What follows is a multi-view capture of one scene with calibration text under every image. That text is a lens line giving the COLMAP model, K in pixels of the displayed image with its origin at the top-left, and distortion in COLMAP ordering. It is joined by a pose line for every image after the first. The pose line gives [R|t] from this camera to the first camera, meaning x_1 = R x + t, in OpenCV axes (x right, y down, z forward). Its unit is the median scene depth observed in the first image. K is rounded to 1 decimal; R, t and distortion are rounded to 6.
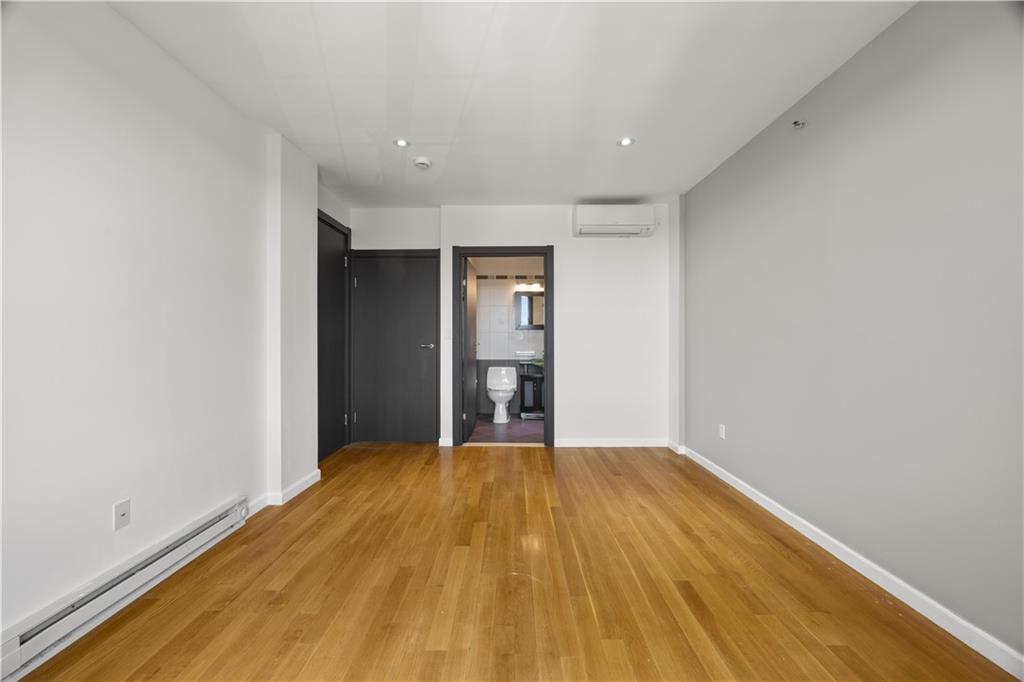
lens RADIAL K [[394.7, 0, 513.0], [0, 394.7, 344.6], [0, 0, 1]] dist [-0.000985, -0.000058]
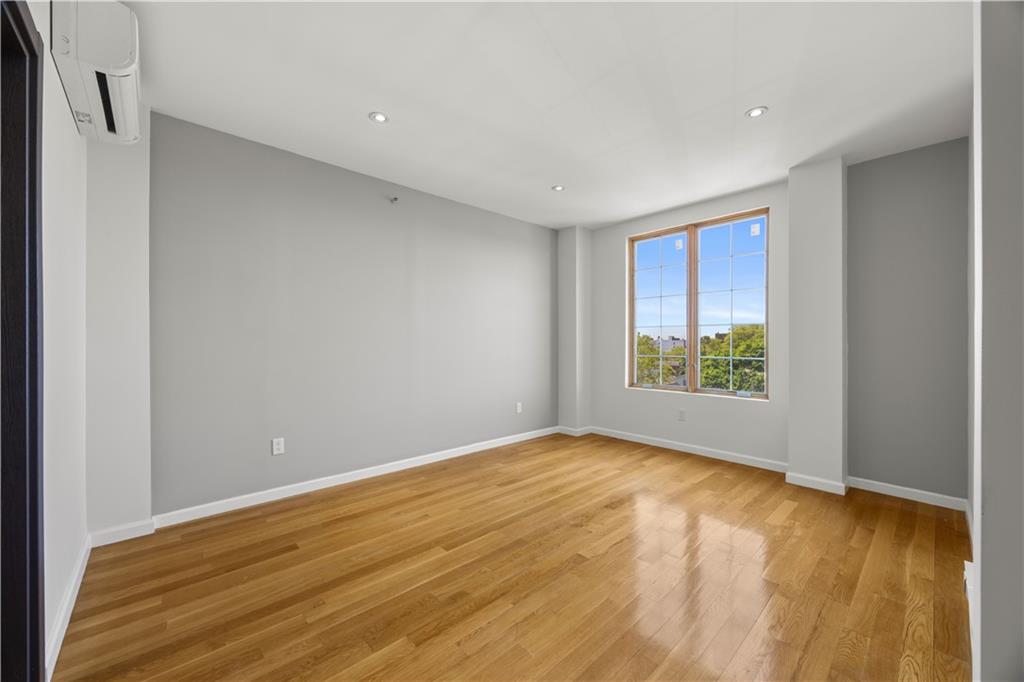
lens RADIAL K [[391.6, 0, 512.0], [0, 391.6, 341.0], [0, 0, 1]] dist [-0.000679, -0.000098]
pose [[-0.682766, 0.004958, 0.730620, -0.781139], [0.014241, 0.999877, 0.006524, -0.028776], [-0.730498, 0.014859, -0.682753, 1.944278]]
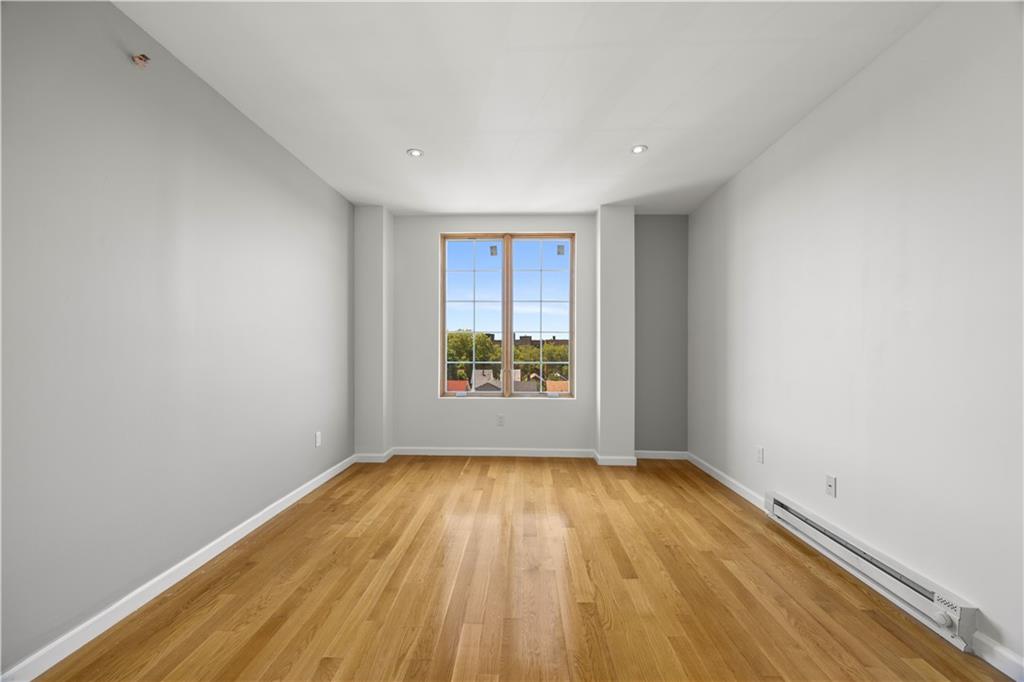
lens RADIAL K [[394.7, 0, 513.0], [0, 394.7, 344.6], [0, 0, 1]] dist [-0.000985, -0.000058]
pose [[-0.999727, -0.001332, 0.023341, 0.007086], [-0.001170, 0.999975, 0.006981, -0.029376], [-0.023349, 0.006952, -0.999703, 1.983829]]
